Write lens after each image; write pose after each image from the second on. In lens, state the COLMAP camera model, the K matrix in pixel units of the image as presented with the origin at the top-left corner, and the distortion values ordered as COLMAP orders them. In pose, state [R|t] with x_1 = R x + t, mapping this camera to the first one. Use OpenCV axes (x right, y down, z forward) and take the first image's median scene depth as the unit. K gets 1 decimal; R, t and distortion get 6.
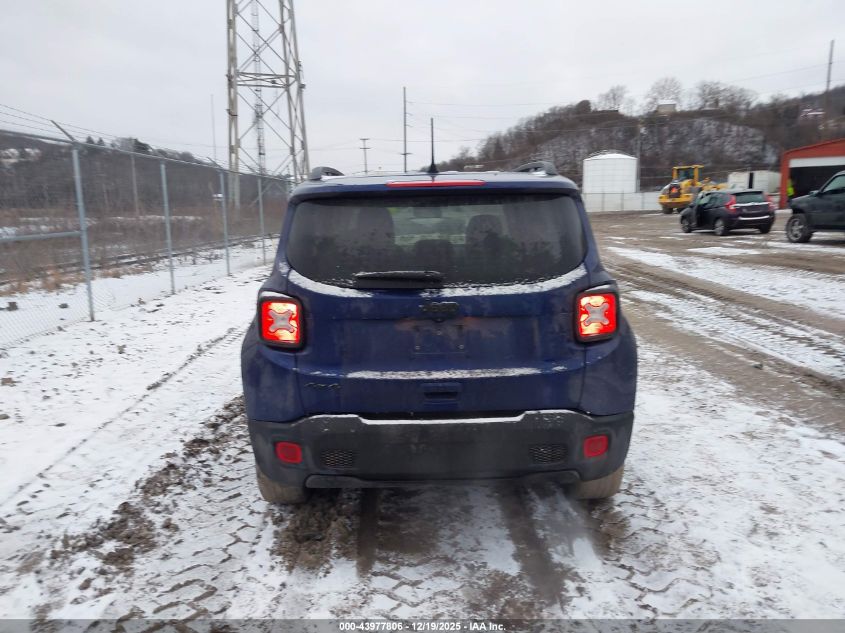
lens RADIAL K [[615.3, 0, 422.8], [0, 615.3, 300.7], [0, 0, 1]] dist [0.000088, -0.004254]
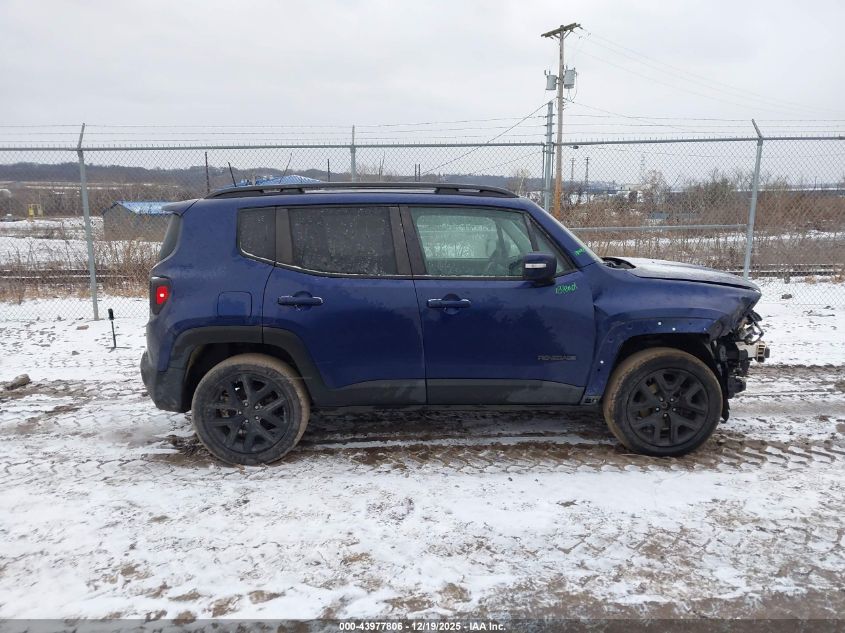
lens RADIAL K [[666.5, 0, 422.5], [0, 666.5, 316.5], [0, 0, 1]] dist [0.009314, 0.002578]
pose [[0.056169, 0.188542, -0.980458, 1.122250], [-0.126452, 0.975443, 0.180333, -0.176214], [0.990381, 0.113852, 0.078631, 0.901319]]
